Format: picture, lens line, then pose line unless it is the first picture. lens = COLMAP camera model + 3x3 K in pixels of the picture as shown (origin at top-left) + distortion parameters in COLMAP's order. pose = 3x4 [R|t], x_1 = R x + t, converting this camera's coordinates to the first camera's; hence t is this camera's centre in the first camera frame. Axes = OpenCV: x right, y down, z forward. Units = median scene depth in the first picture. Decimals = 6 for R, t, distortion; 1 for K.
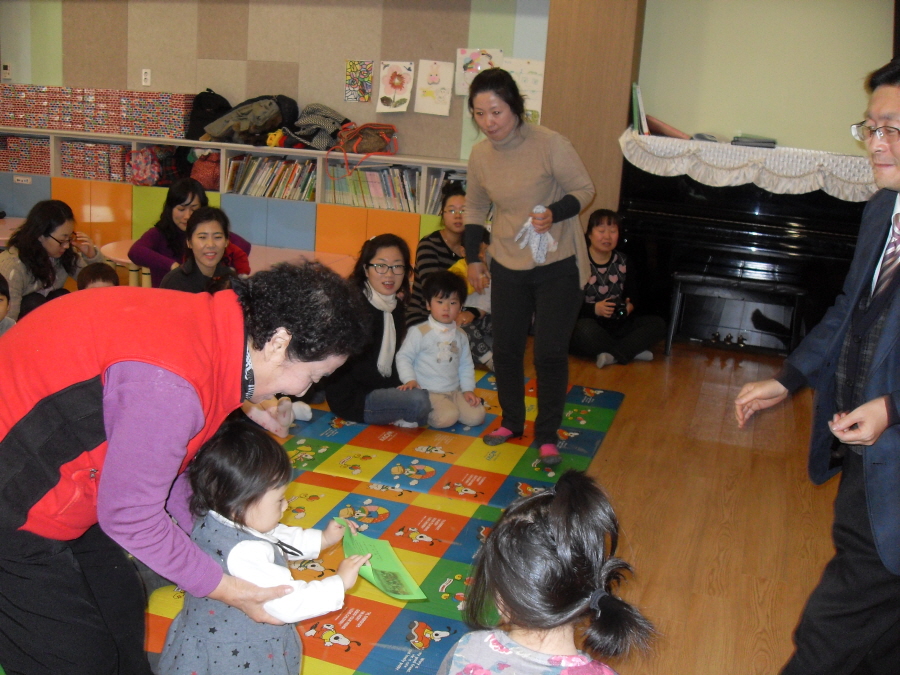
lens RADIAL K [[1041.6, 0, 410.1], [0, 1041.6, 337.0], [0, 0, 1]] dist [-0.127987, 0.000000]
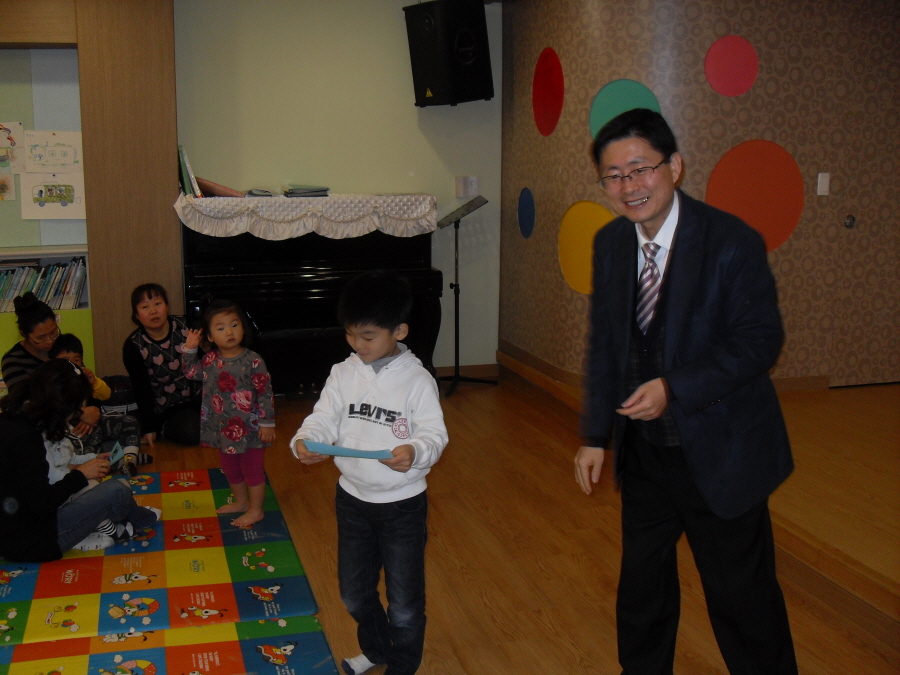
lens RADIAL K [[1041.6, 0, 436.7], [0, 1041.6, 333.9], [0, 0, 1]] dist [-0.127987, 0.000000]
pose [[0.821314, -0.165354, 0.545987, -0.138208], [0.194309, 0.980929, 0.004783, -0.032154], [-0.536365, 0.102161, 0.837780, 0.082054]]
